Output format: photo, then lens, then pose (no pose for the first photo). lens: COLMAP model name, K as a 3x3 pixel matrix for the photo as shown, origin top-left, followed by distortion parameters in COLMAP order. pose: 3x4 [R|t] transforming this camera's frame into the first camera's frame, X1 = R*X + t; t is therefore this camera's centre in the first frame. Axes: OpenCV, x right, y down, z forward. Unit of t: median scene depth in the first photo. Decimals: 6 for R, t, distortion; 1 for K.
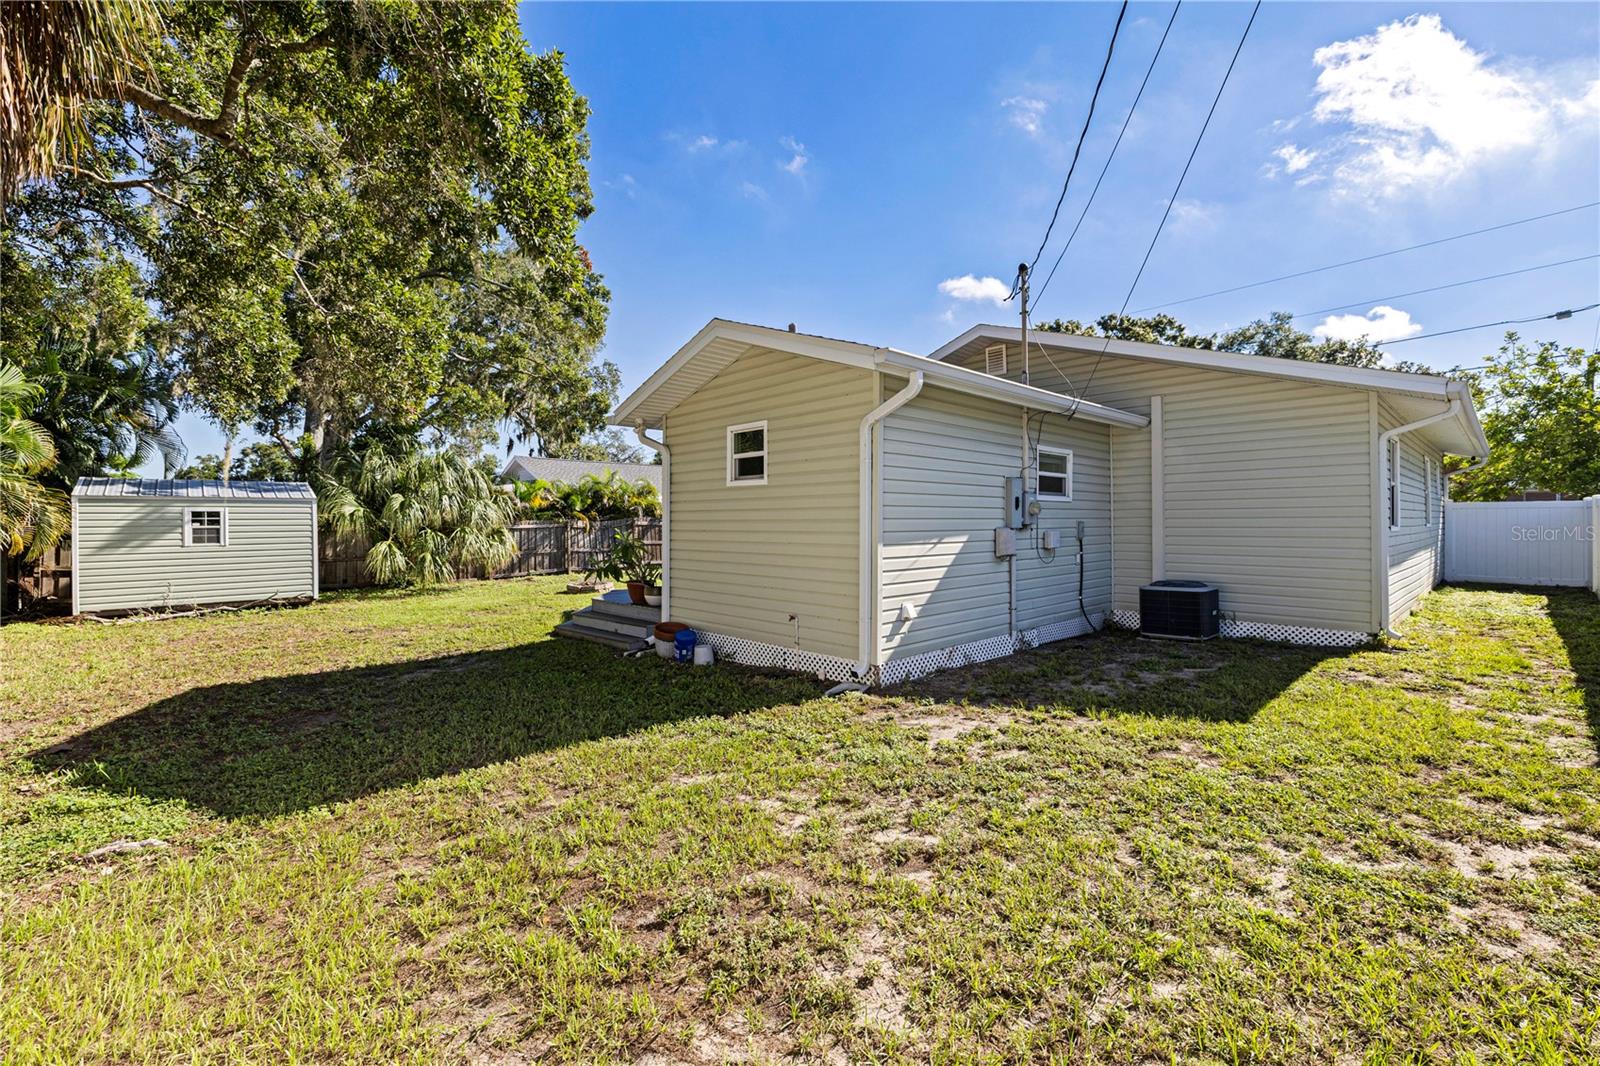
lens RADIAL K [[676.3, 0, 798.1], [0, 676.3, 529.1], [0, 0, 1]] dist [0.002827, -0.000059]
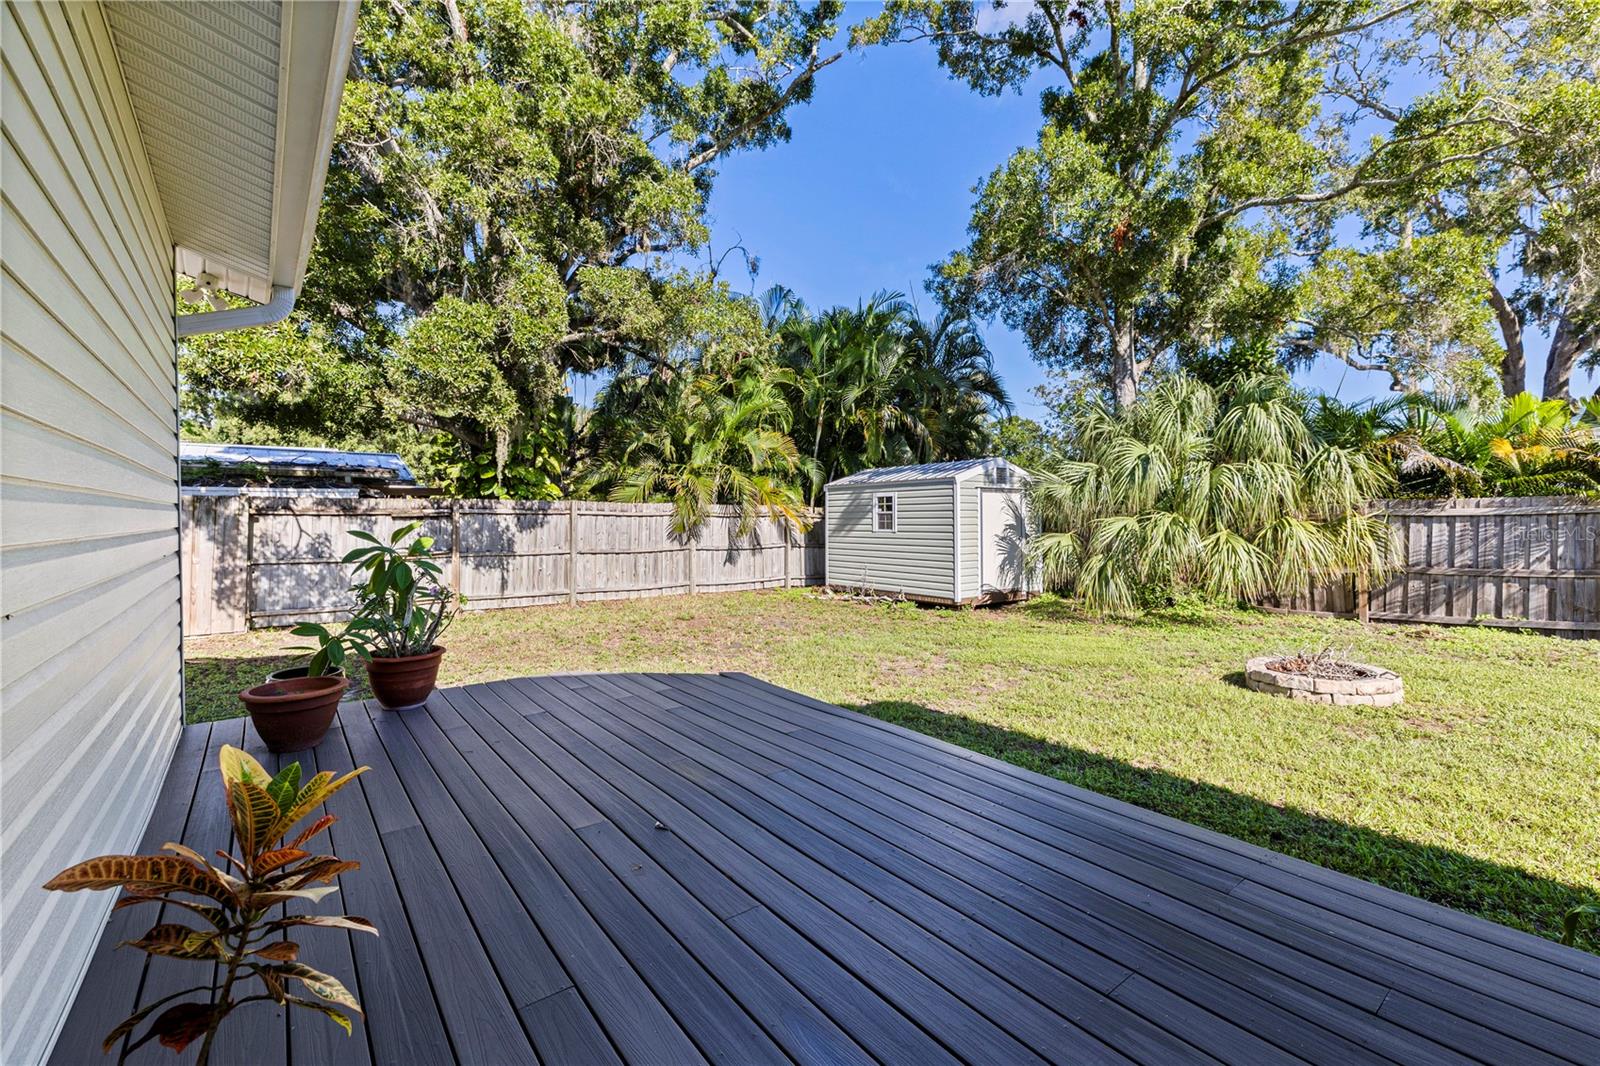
lens RADIAL K [[676.3, 0, 798.1], [0, 676.3, 529.1], [0, 0, 1]] dist [0.002827, -0.000059]
pose [[-0.095982, 0.023210, -0.995112, 0.114796], [-0.004330, 0.999709, 0.023734, -0.001611], [0.995374, 0.006587, -0.095854, 0.959070]]
